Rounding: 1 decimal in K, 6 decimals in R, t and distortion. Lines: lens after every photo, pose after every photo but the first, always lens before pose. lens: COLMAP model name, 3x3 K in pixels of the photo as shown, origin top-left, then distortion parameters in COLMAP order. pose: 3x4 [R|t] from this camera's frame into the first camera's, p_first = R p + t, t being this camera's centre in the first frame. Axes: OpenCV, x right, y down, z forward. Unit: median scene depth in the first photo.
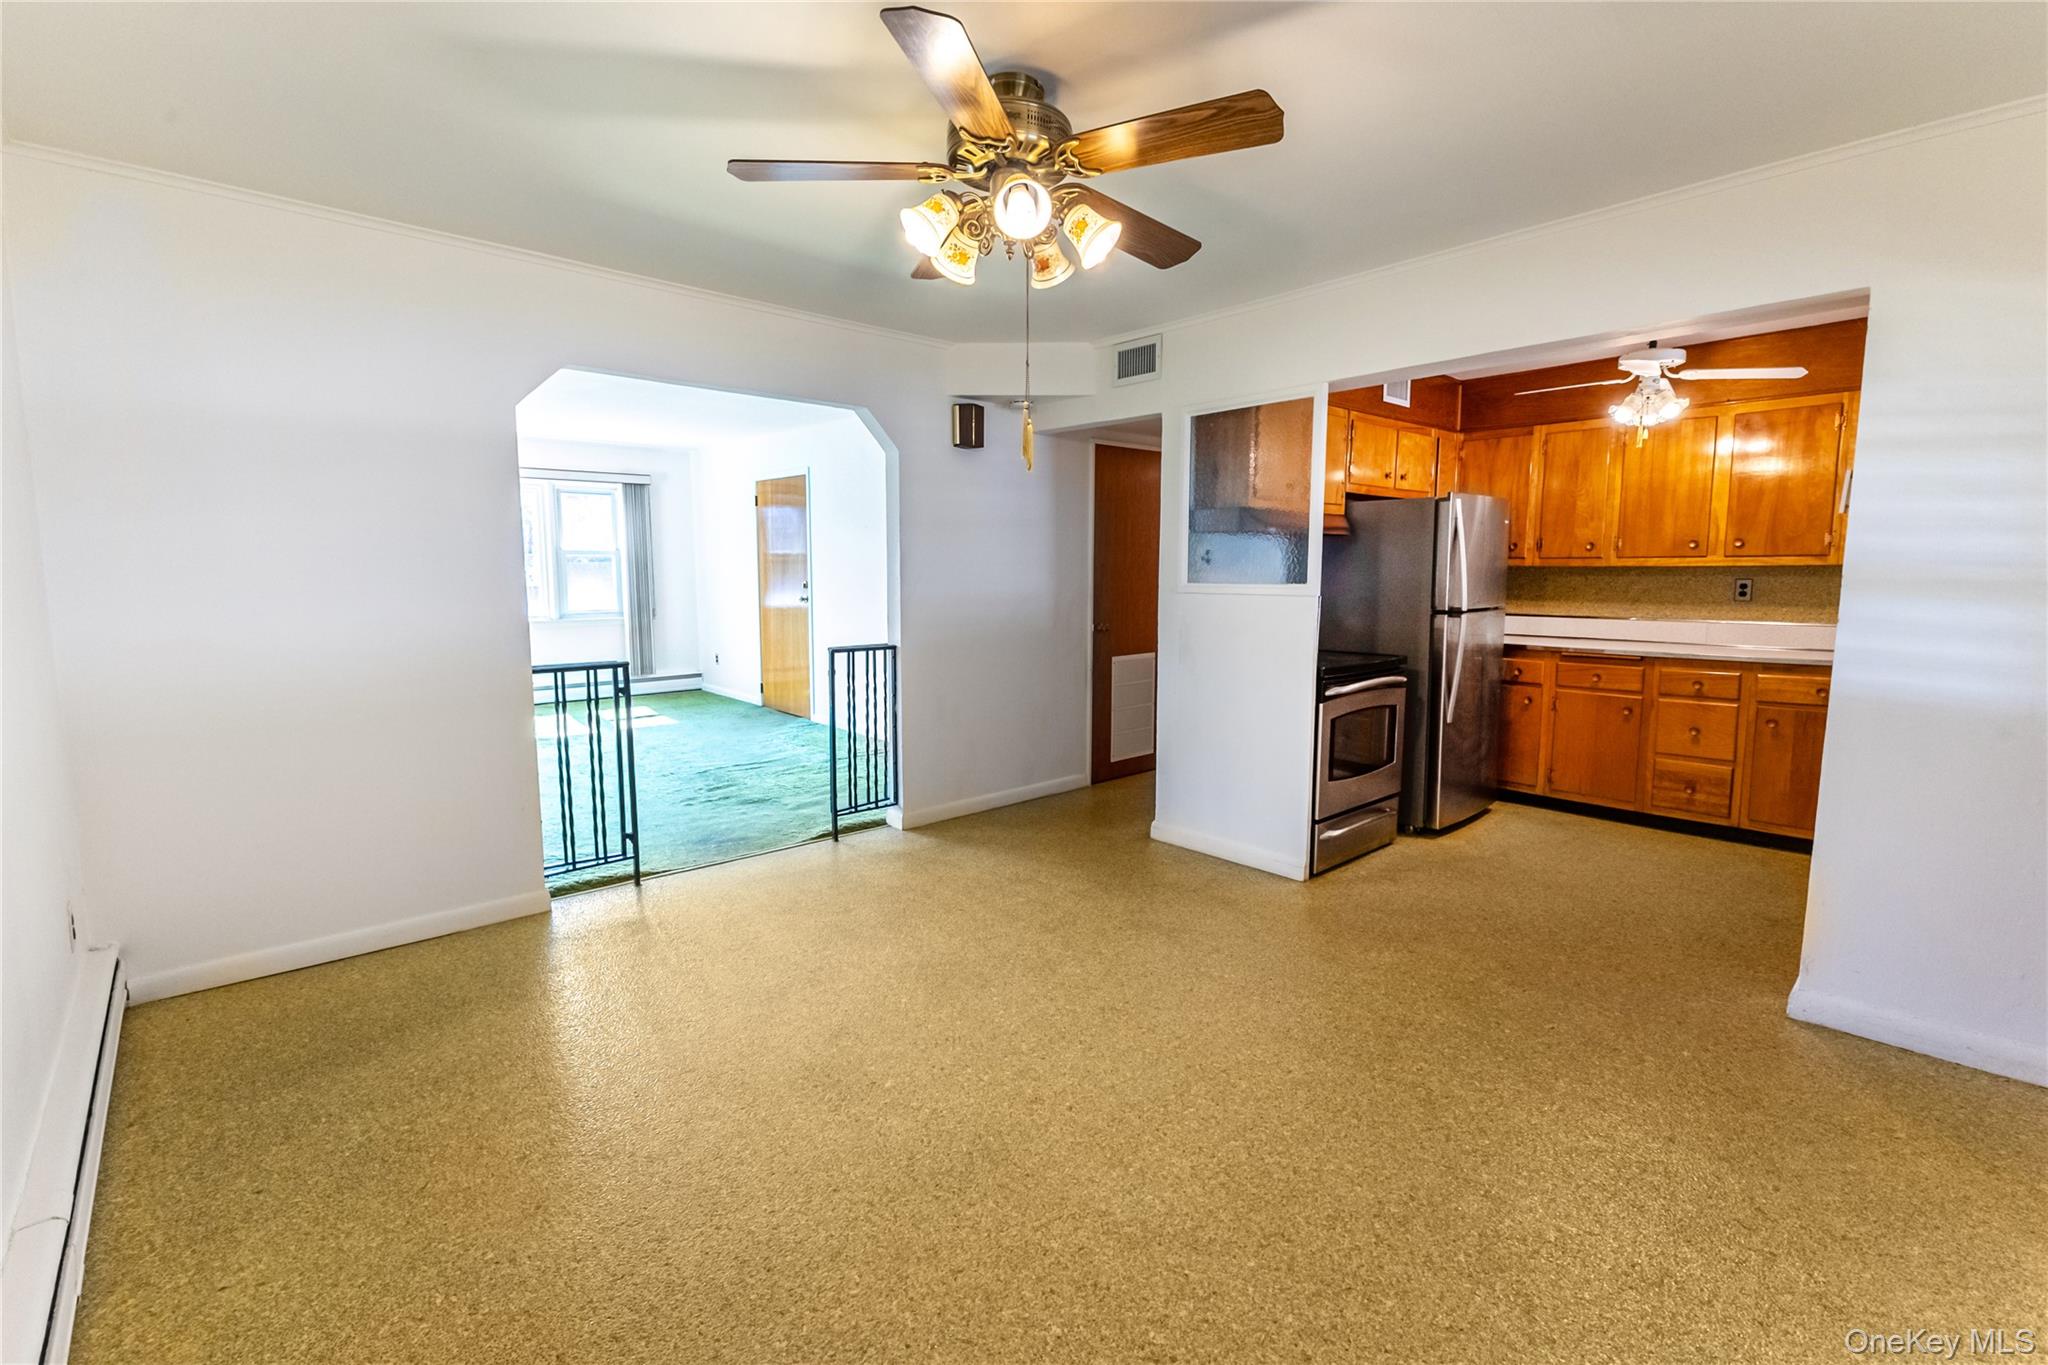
lens RADIAL K [[894.3, 0, 1026.9], [0, 894.3, 666.4], [0, 0, 1]] dist [0.005534, -0.002325]
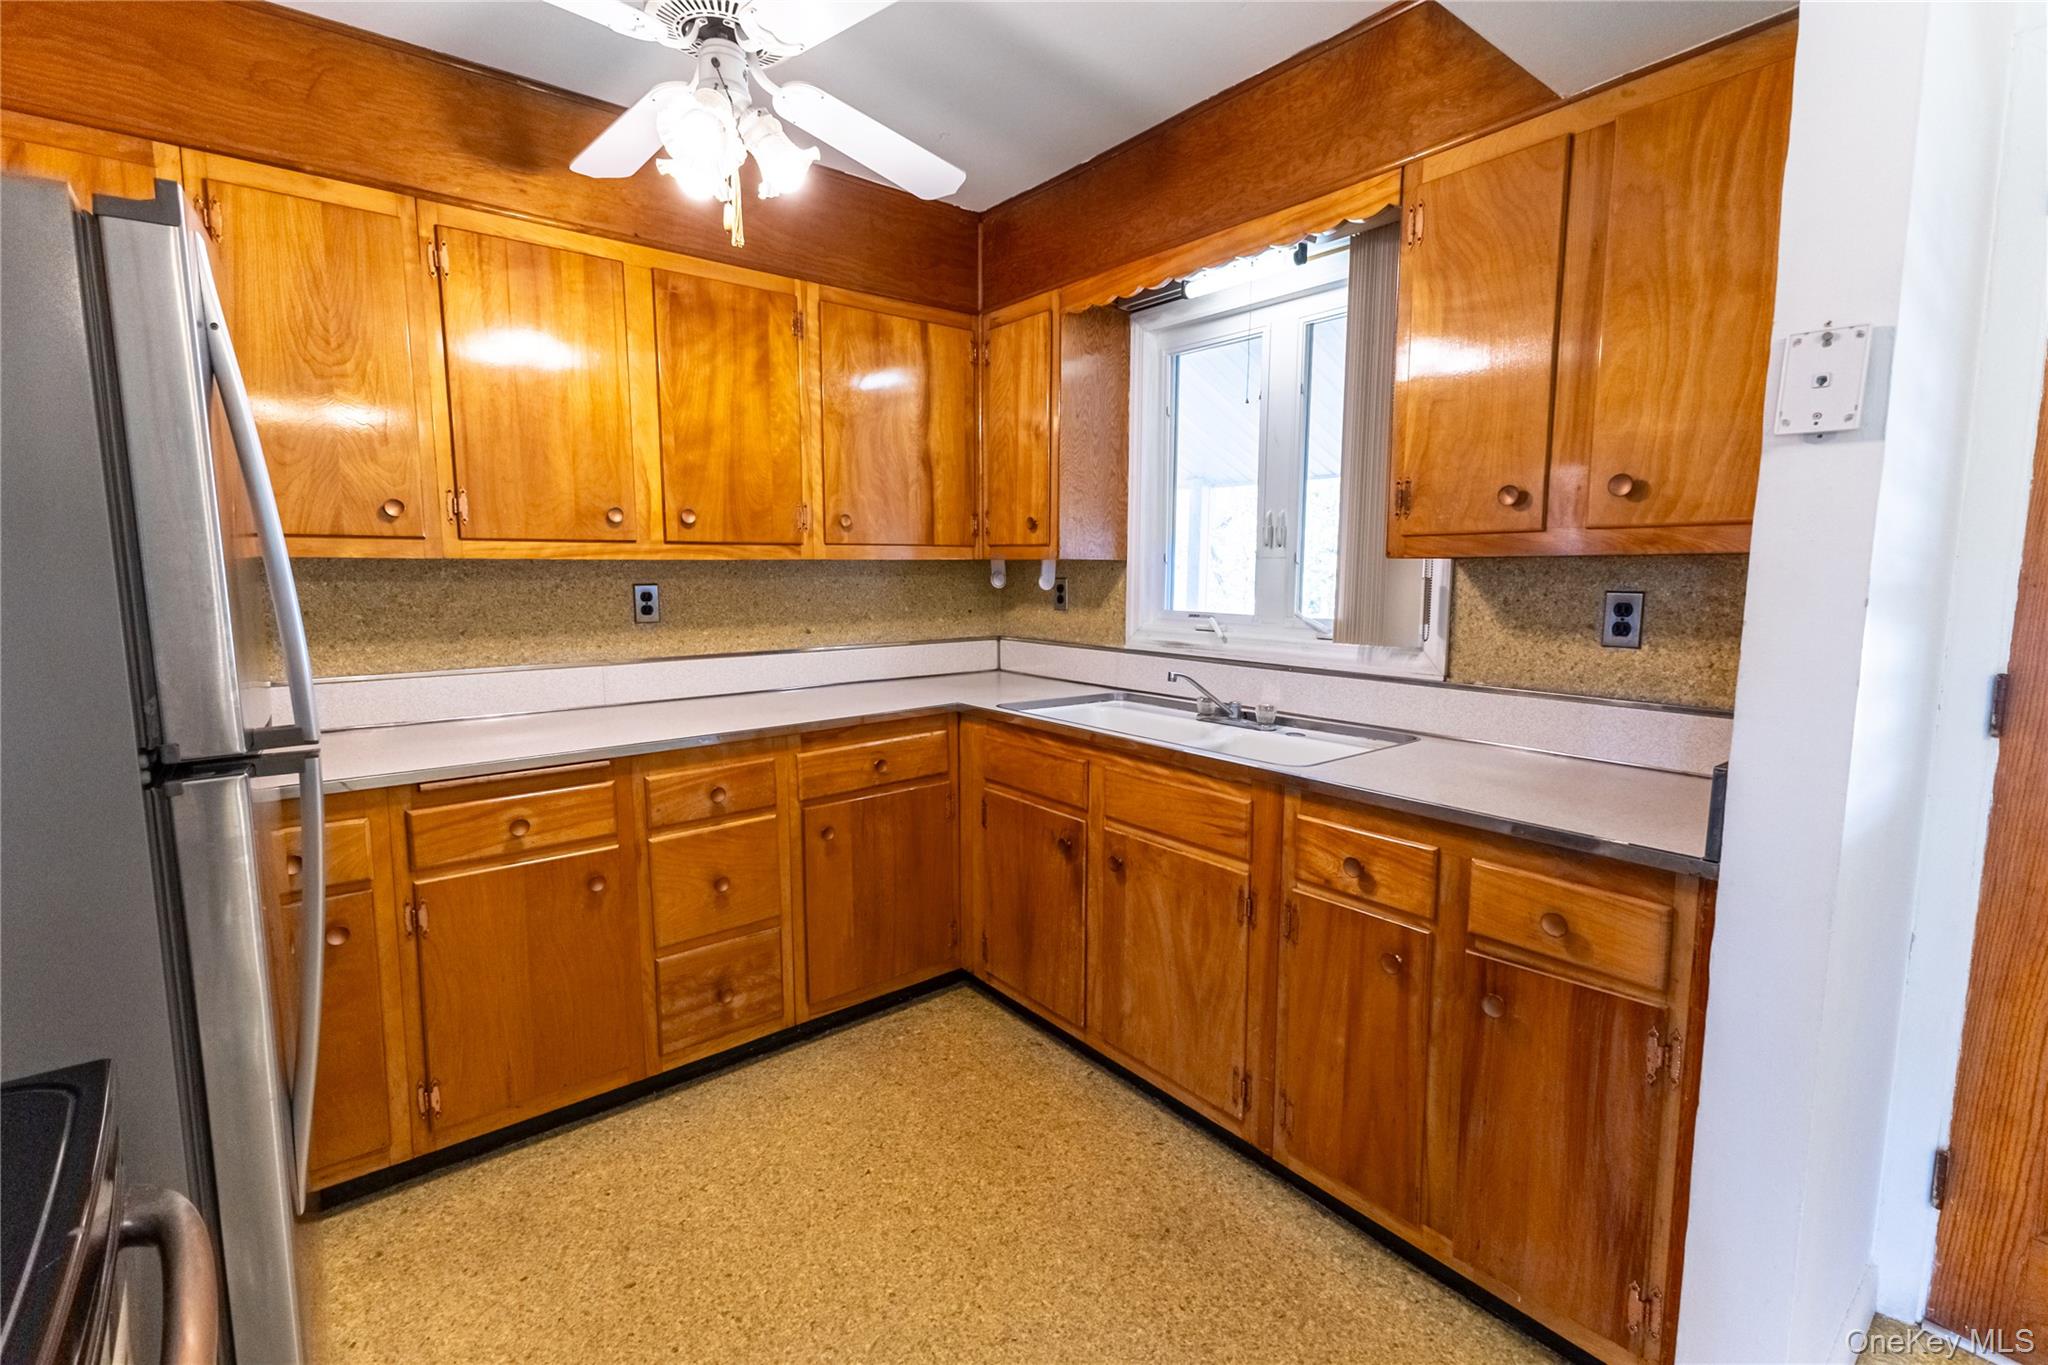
lens RADIAL K [[894.3, 0, 1020.5], [0, 894.3, 667.4], [0, 0, 1]] dist [0.005534, -0.002325]
pose [[0.056275, -0.110013, 0.992336, 0.253426], [0.108351, 0.988714, 0.103467, -0.080451], [-0.992519, 0.101698, 0.067560, 0.753210]]
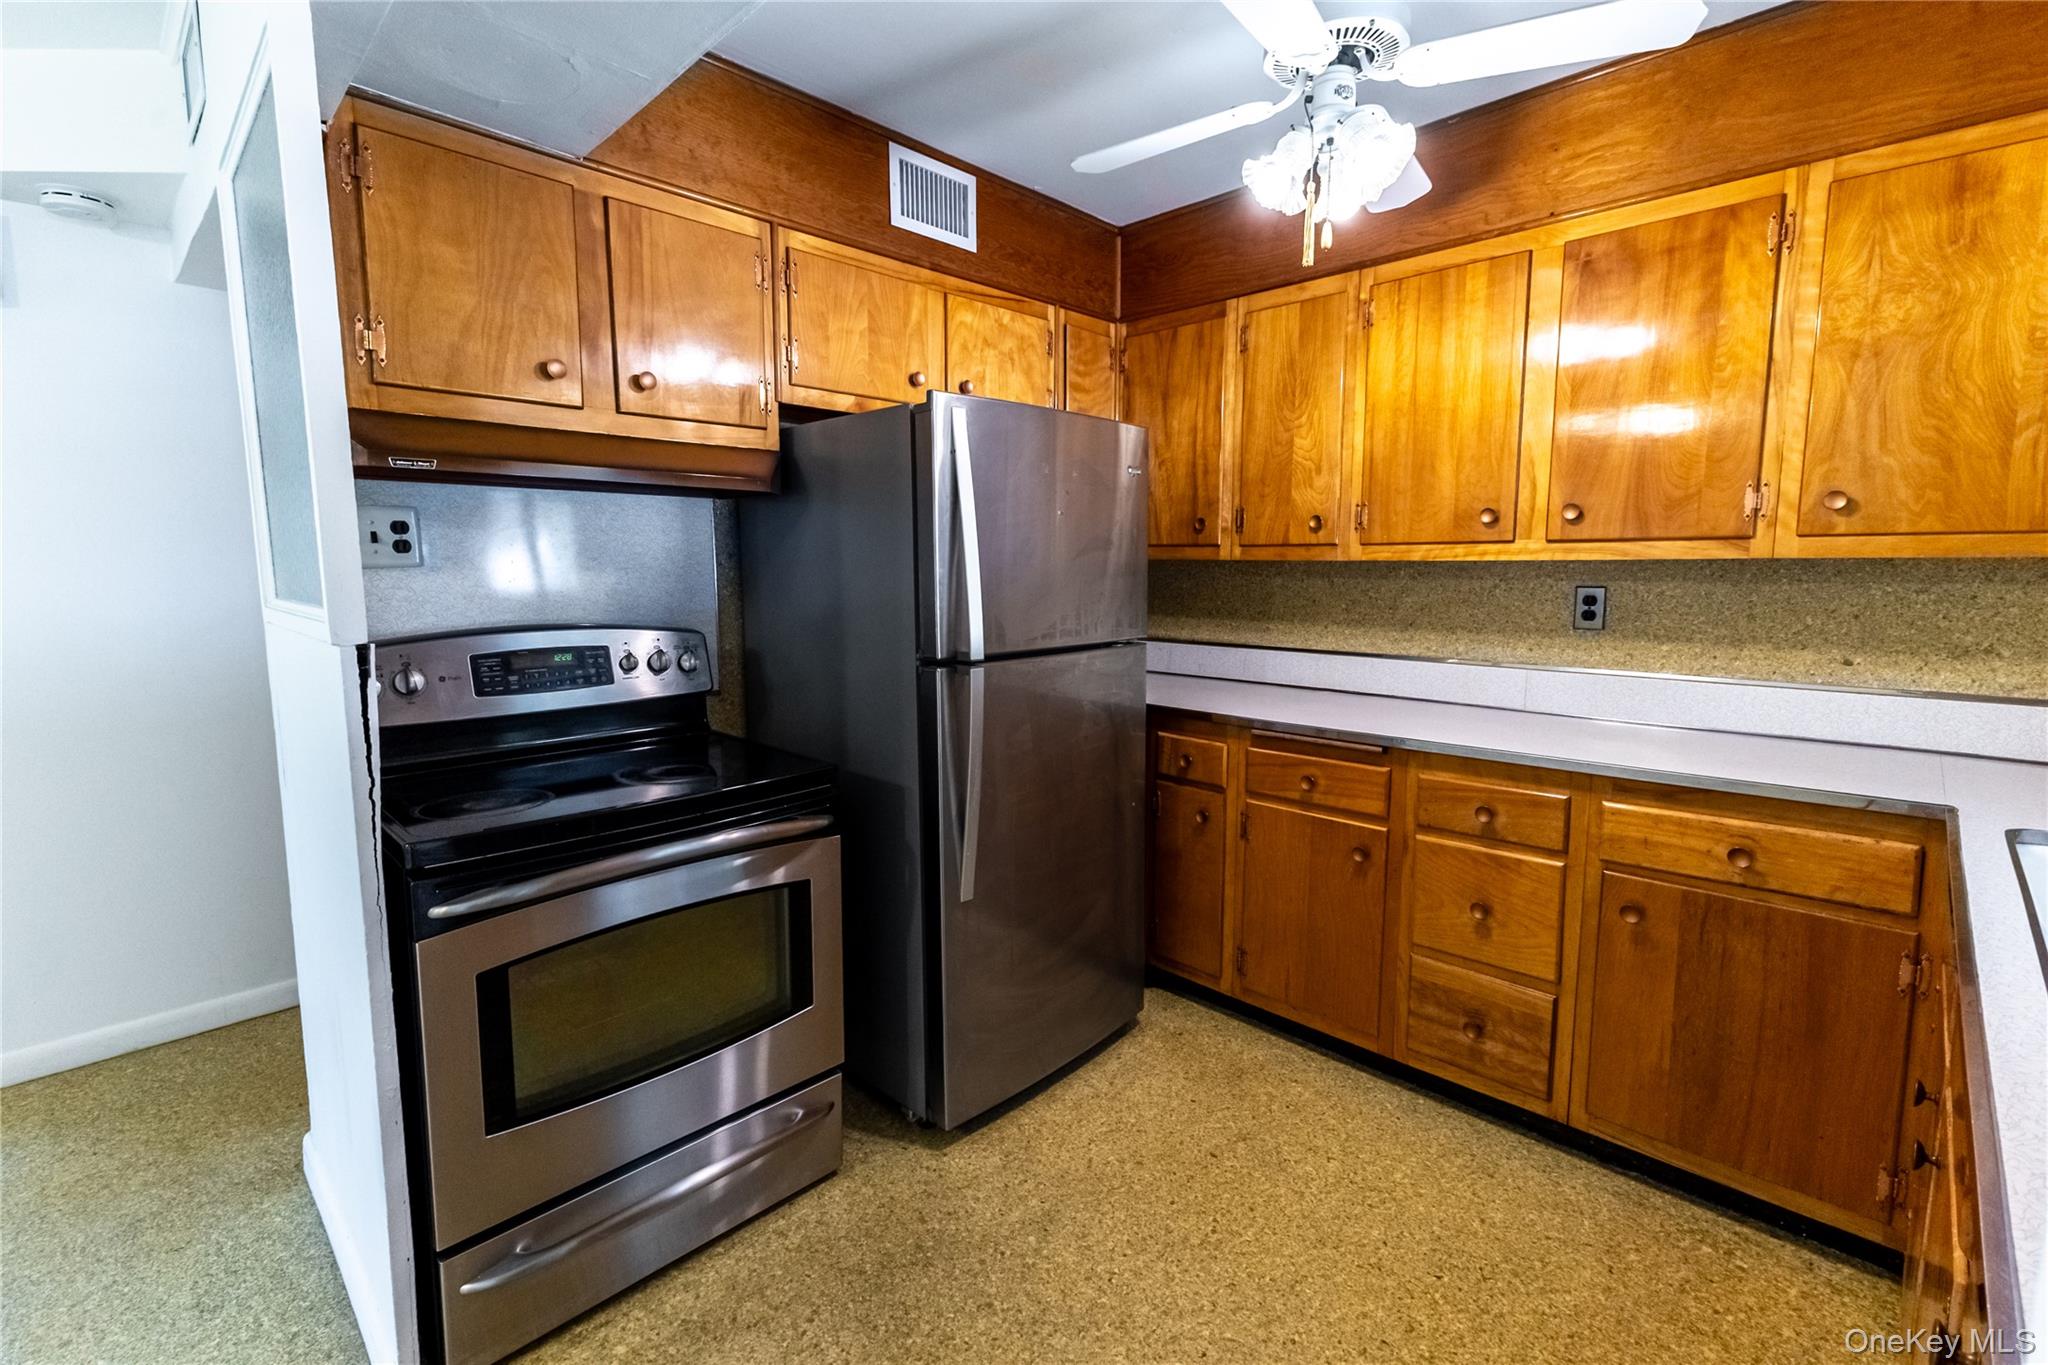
lens RADIAL K [[894.3, 0, 1019.5], [0, 894.3, 664.8], [0, 0, 1]] dist [0.005534, -0.002325]
pose [[0.998291, -0.004503, 0.058259, 0.457099], [0.004224, 0.999979, 0.004913, -0.058308], [-0.058280, -0.004659, 0.998289, 0.522947]]
